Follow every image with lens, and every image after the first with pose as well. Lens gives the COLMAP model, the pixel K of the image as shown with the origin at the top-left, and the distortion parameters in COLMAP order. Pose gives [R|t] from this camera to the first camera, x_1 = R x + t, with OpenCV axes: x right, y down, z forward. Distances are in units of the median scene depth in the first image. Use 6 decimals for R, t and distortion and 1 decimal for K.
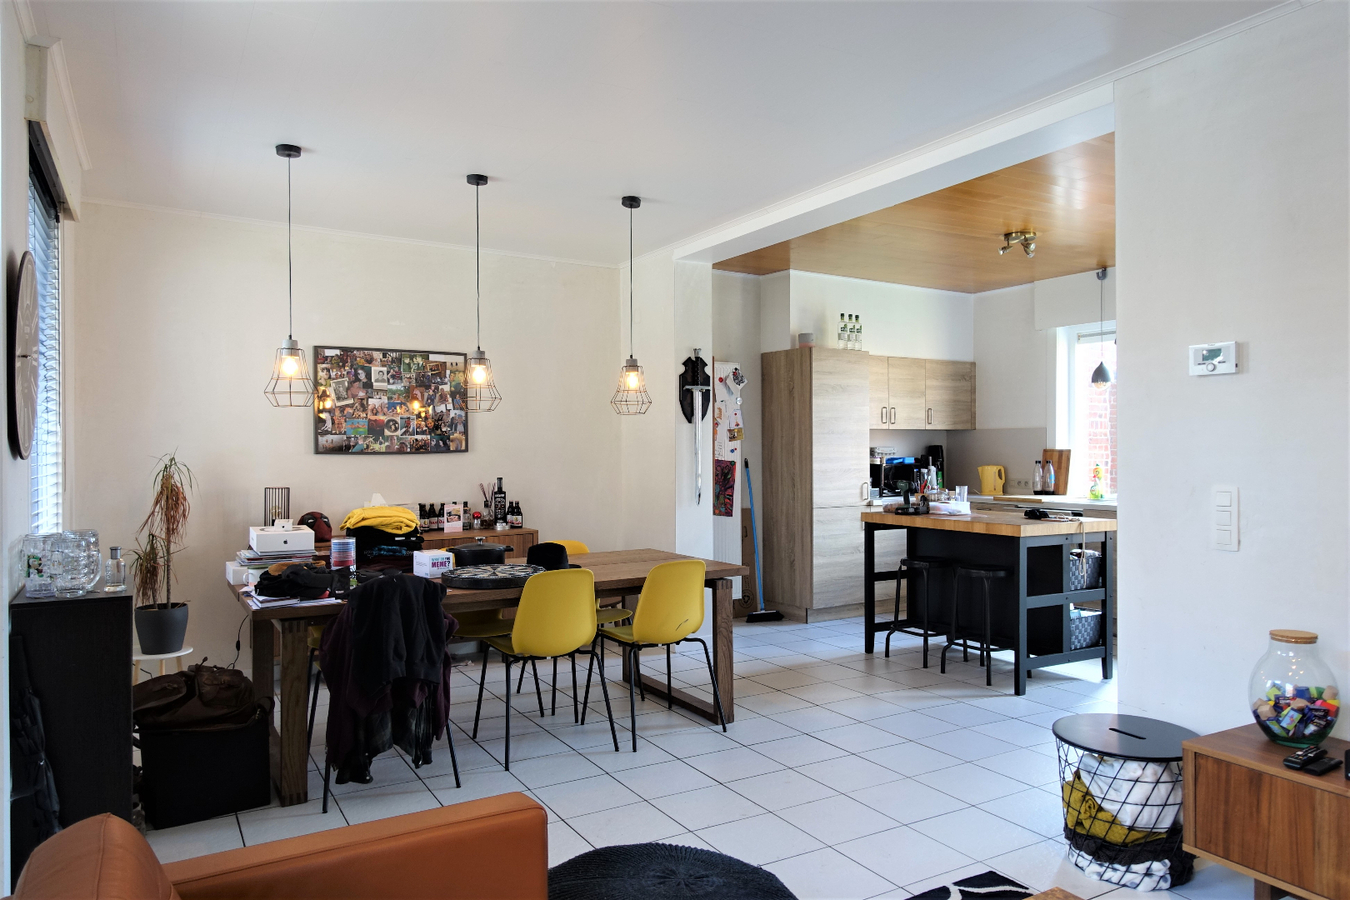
lens RADIAL K [[918.8, 0, 674.8], [0, 918.8, 452.3], [0, 0, 1]] dist [0.002674, 0.000369]
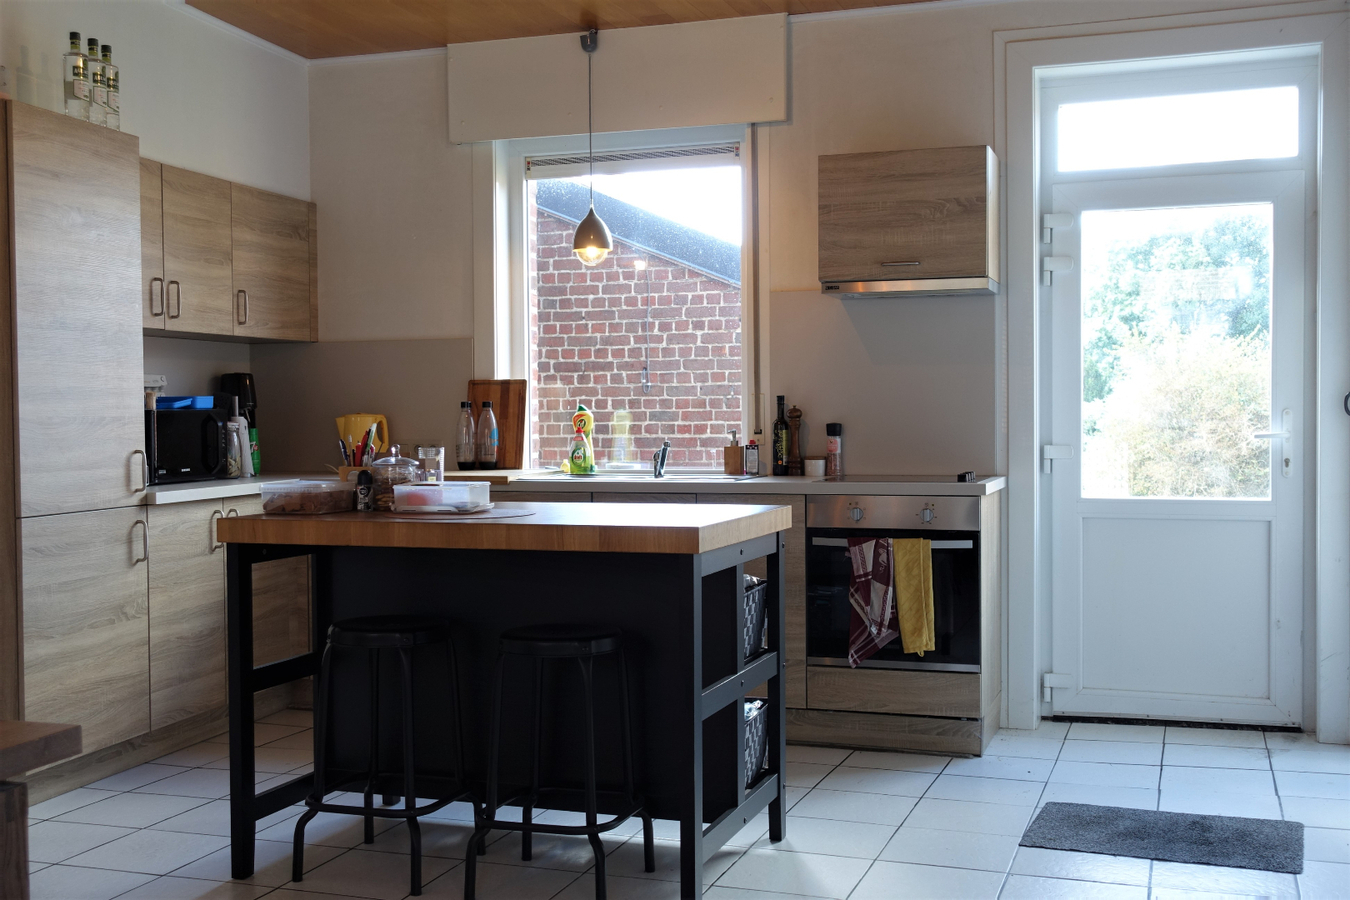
lens RADIAL K [[1466.2, 0, 676.4], [0, 1466.2, 446.2], [0, 0, 1]] dist [0.027407, 0.000000]
pose [[0.752515, -0.016070, 0.658379, -0.047157], [0.005691, 0.999824, 0.017900, 0.019685], [-0.658550, -0.009723, 0.752474, 0.324687]]
